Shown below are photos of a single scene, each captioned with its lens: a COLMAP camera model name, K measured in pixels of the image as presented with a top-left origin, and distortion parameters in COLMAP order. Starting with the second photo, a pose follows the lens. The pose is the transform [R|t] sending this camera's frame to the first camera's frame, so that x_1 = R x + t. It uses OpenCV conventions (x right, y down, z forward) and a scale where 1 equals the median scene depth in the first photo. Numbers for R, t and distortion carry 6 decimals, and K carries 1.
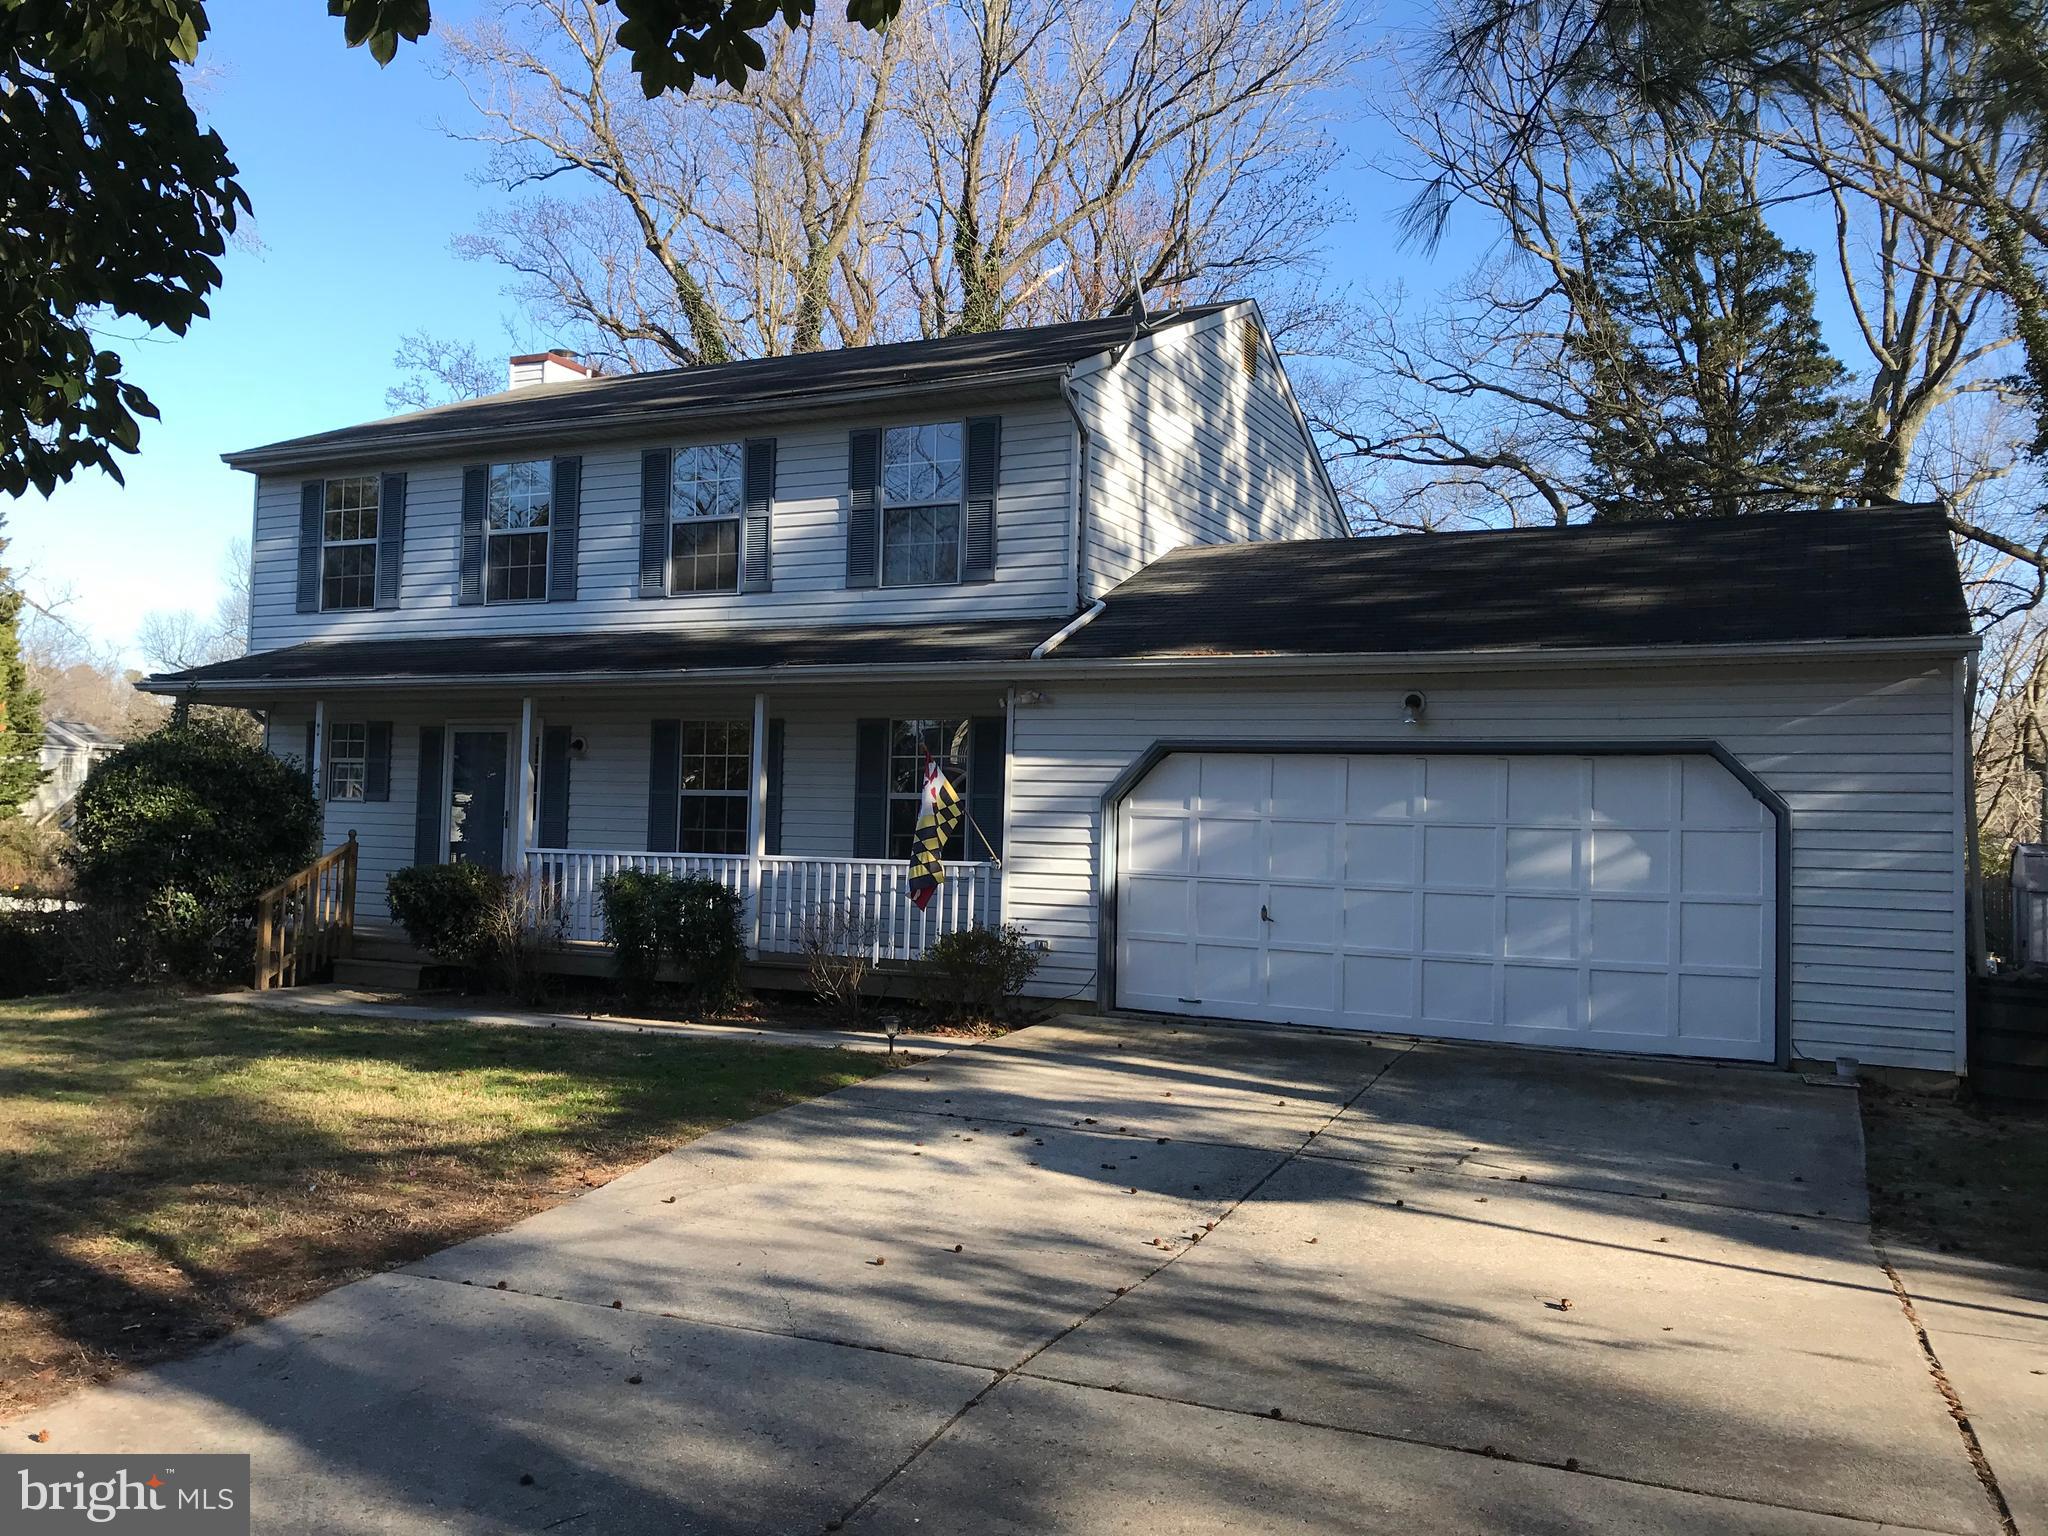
lens RADIAL K [[1681.6, 0, 1023.8], [0, 1681.6, 768.4], [0, 0, 1]] dist [0.051246, -0.056993]
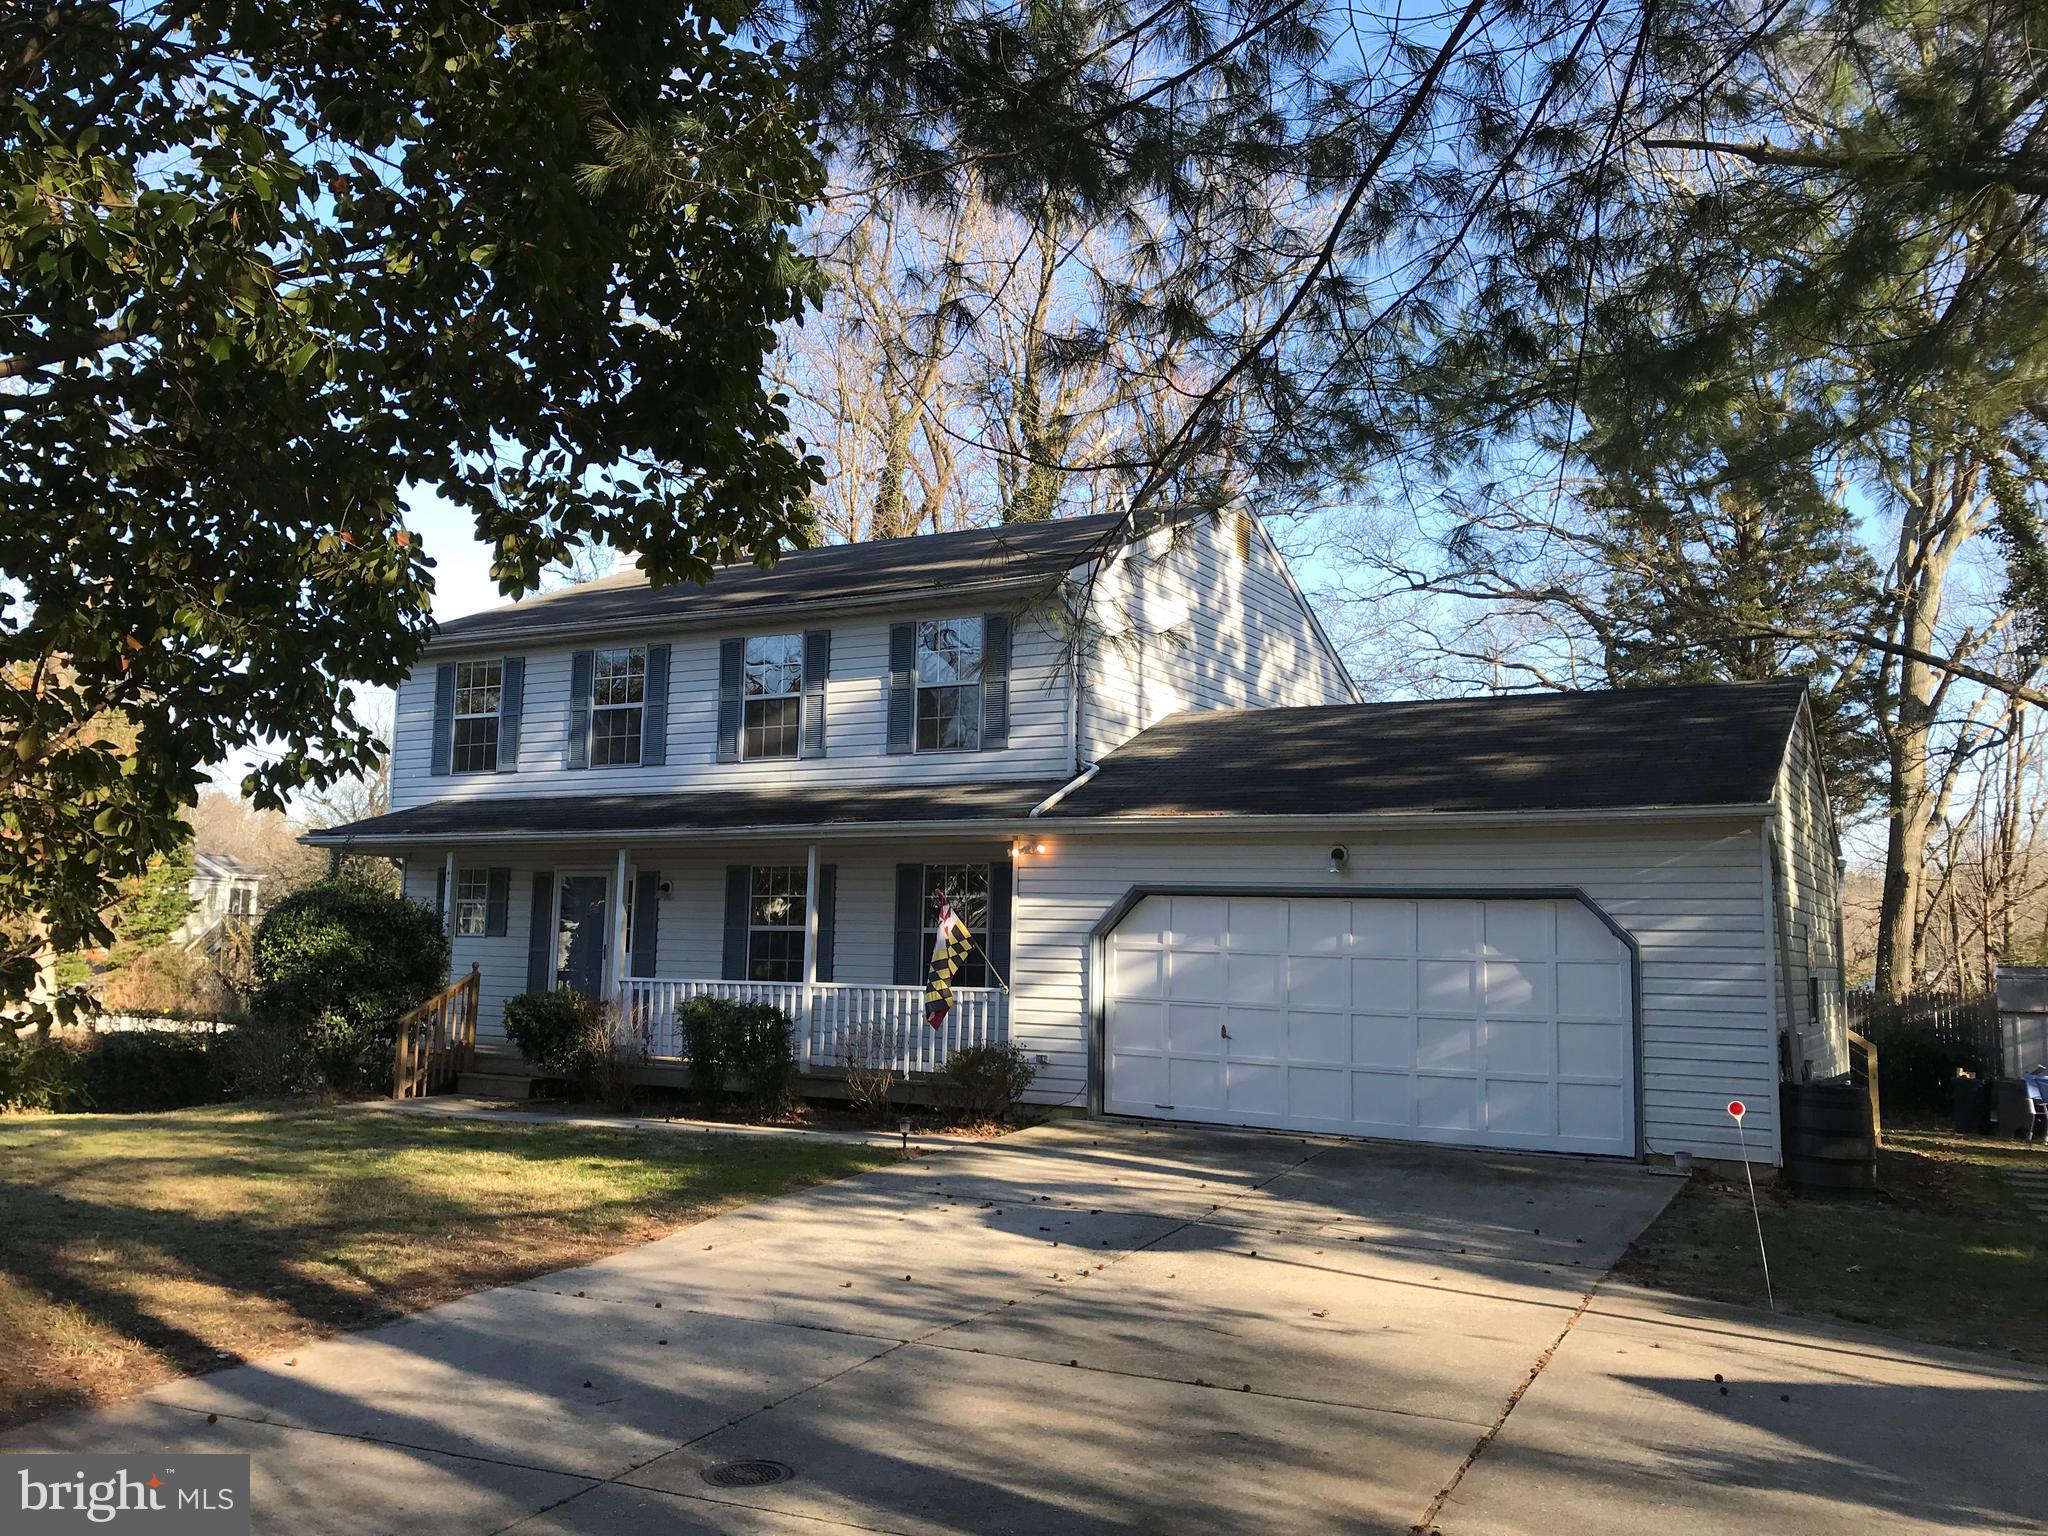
lens RADIAL K [[1681.6, 0, 1016.4], [0, 1681.6, 765.3], [0, 0, 1]] dist [0.051246, -0.056993]
pose [[0.997828, -0.012144, -0.064751, 0.073745], [0.007505, 0.997418, -0.071418, -0.017123], [0.065451, 0.070777, 0.995343, -0.203512]]
